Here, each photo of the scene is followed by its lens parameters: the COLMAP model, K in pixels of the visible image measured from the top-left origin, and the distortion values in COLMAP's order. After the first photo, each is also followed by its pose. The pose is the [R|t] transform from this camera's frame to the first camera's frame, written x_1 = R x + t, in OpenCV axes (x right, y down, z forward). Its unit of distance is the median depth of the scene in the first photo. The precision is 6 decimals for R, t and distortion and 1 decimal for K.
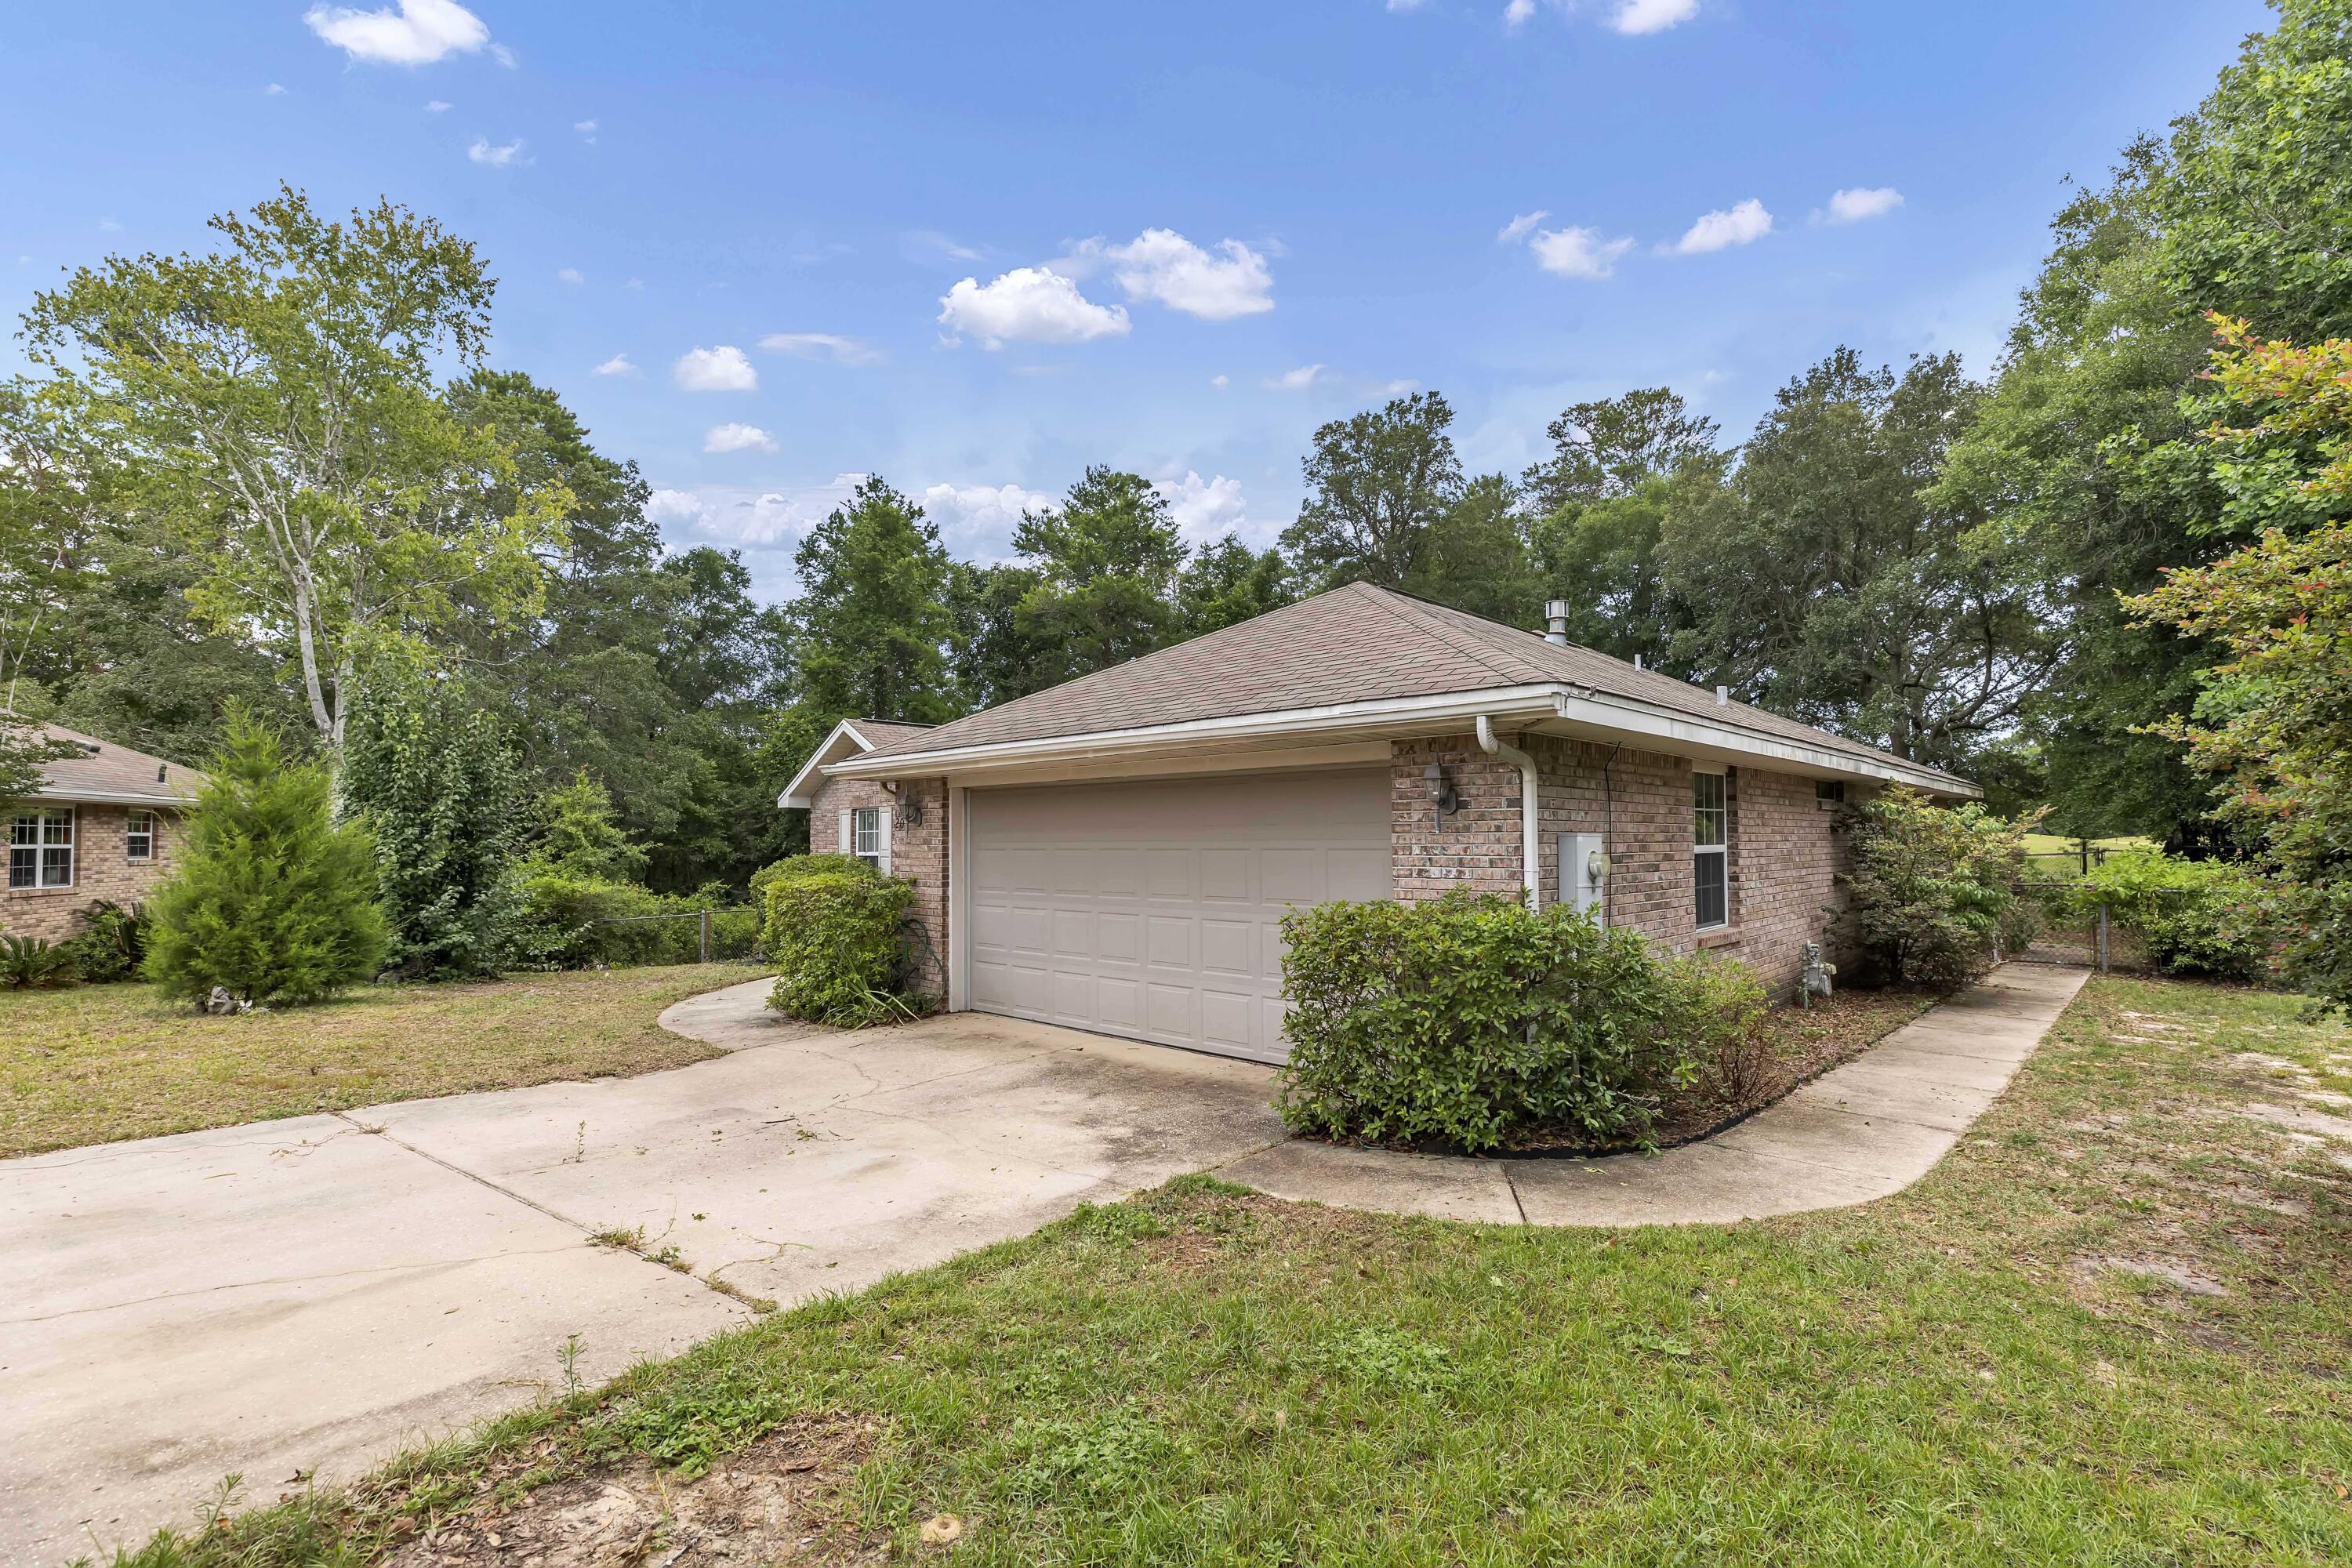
lens RADIAL K [[1060.2, 0, 1133.2], [0, 1060.2, 804.1], [0, 0, 1]] dist [0.028423, -0.000340]
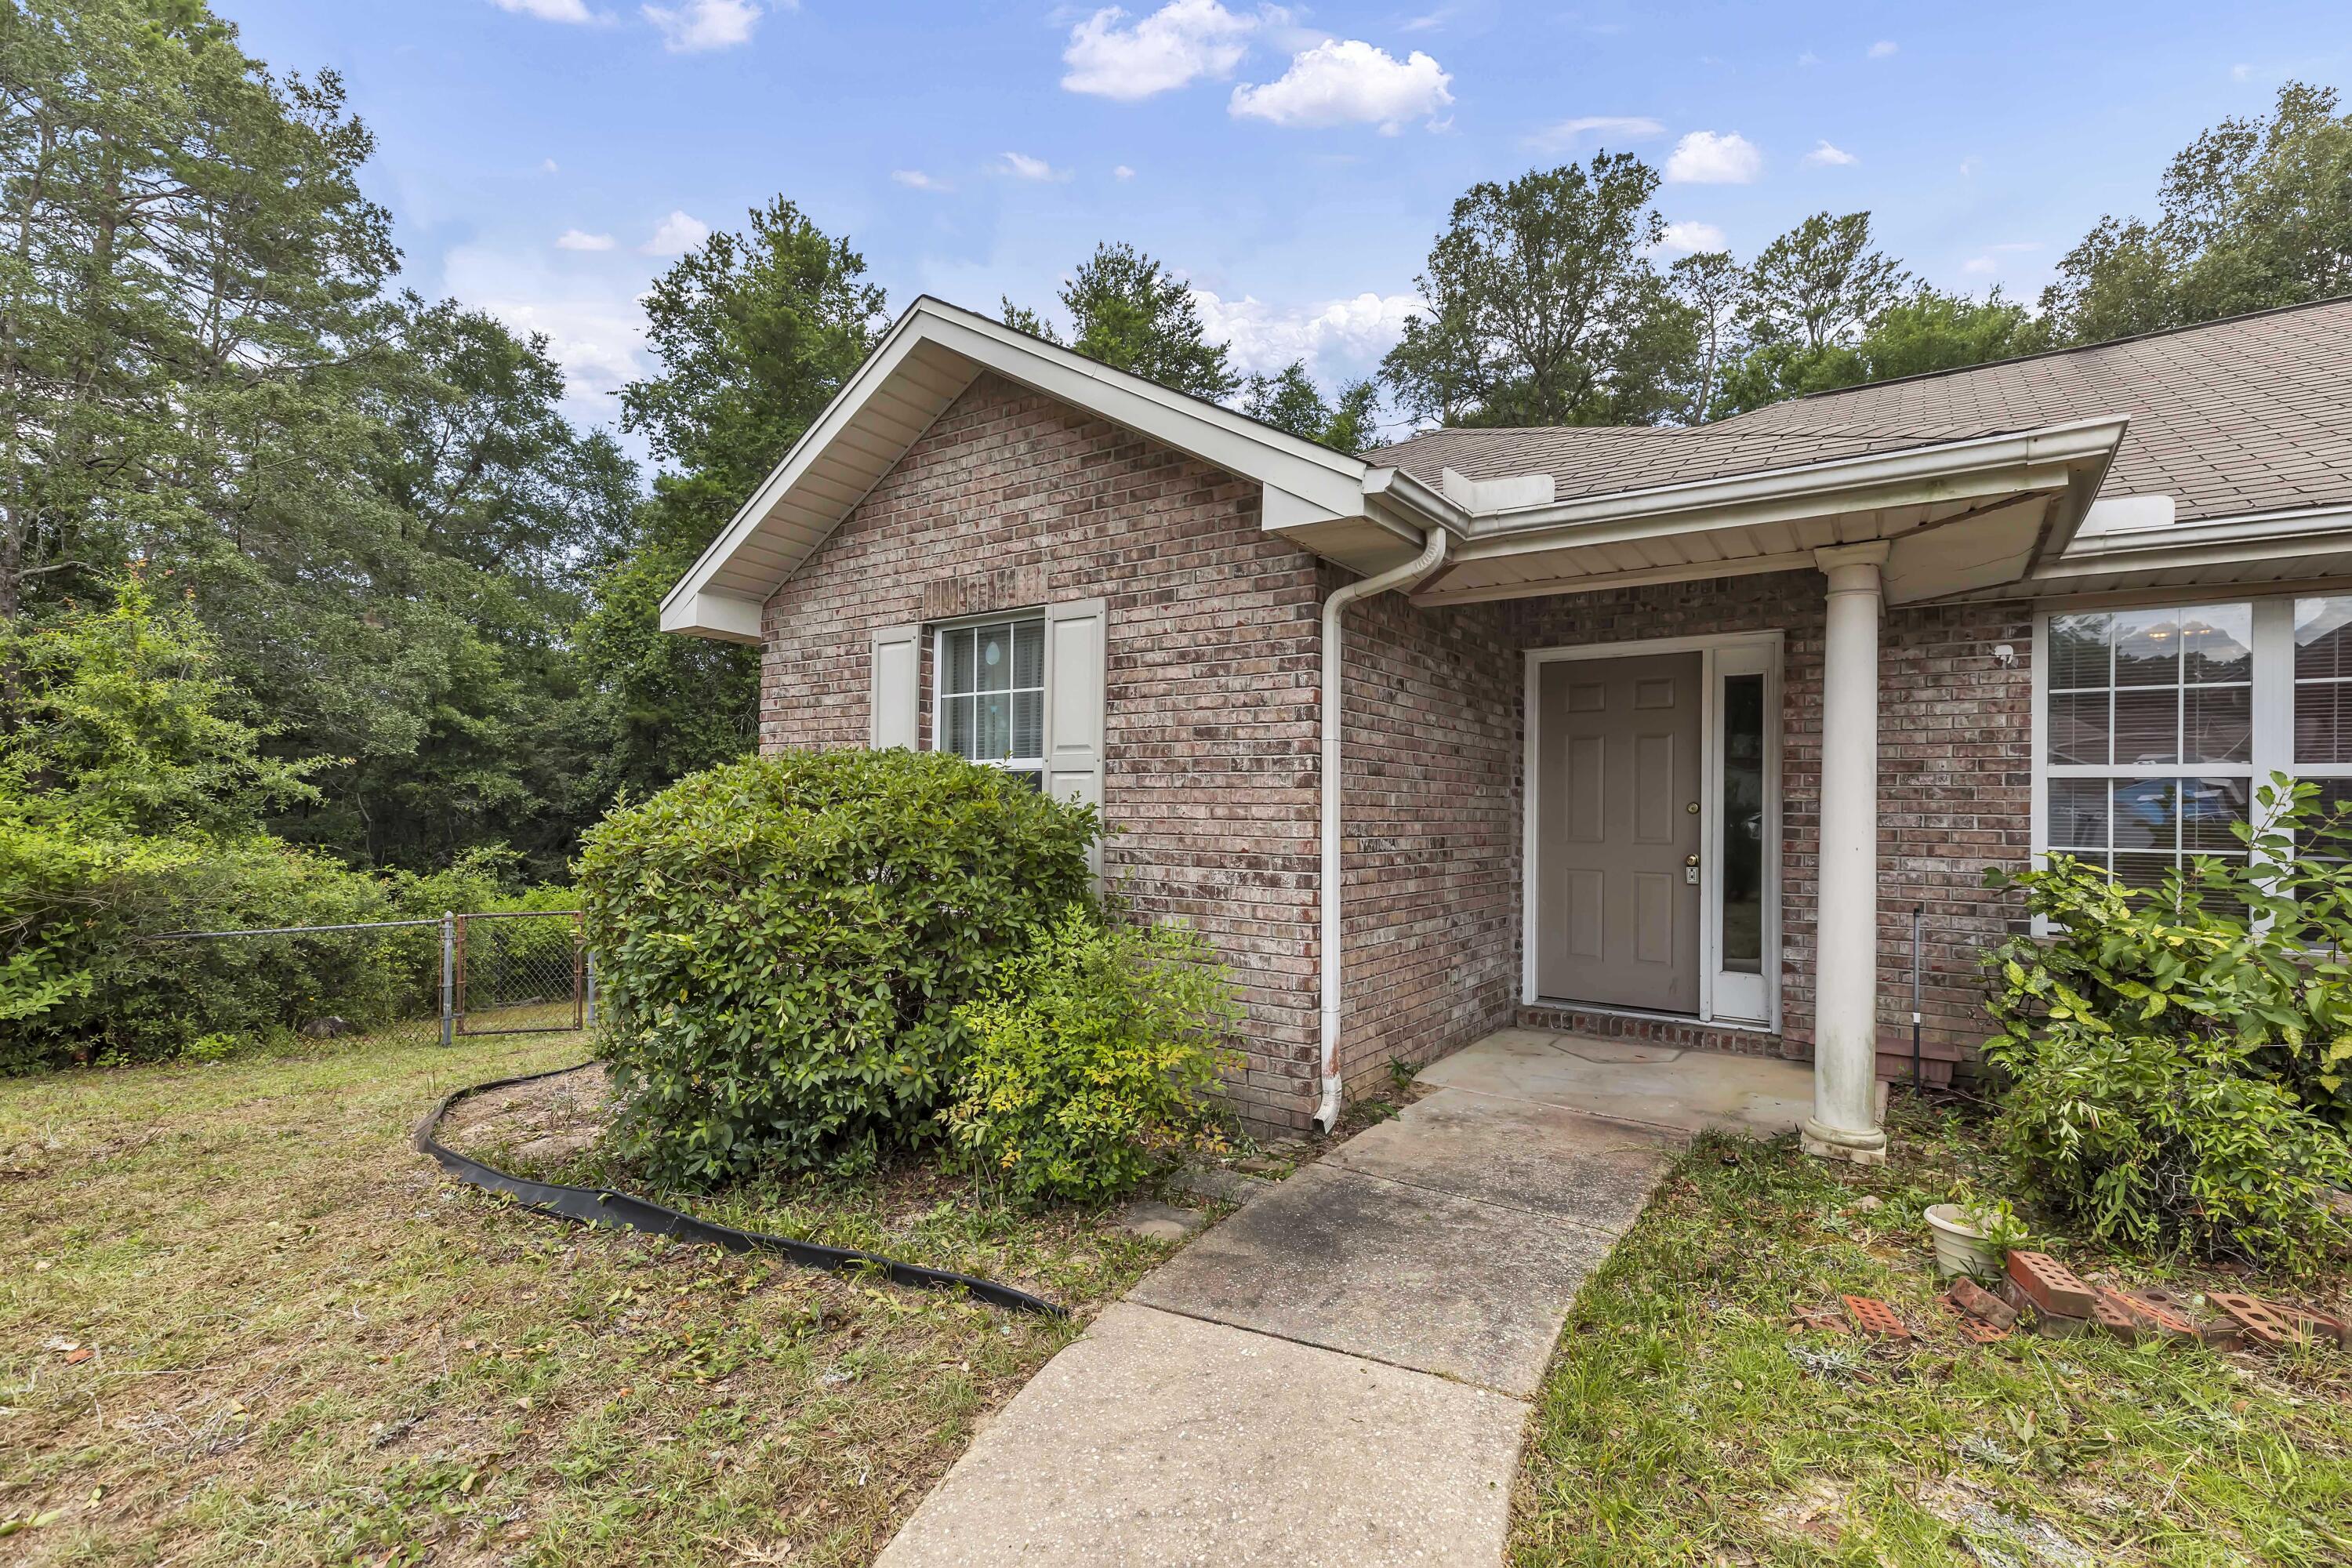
lens RADIAL K [[1070.6, 0, 1182.5], [0, 1070.6, 802.7], [0, 0, 1]] dist [0.003235, -0.000107]
pose [[0.983289, 0.014917, 0.181439, -0.126590], [-0.020376, 0.999393, 0.028259, 0.024719], [-0.180908, -0.031484, 0.982996, 0.344648]]
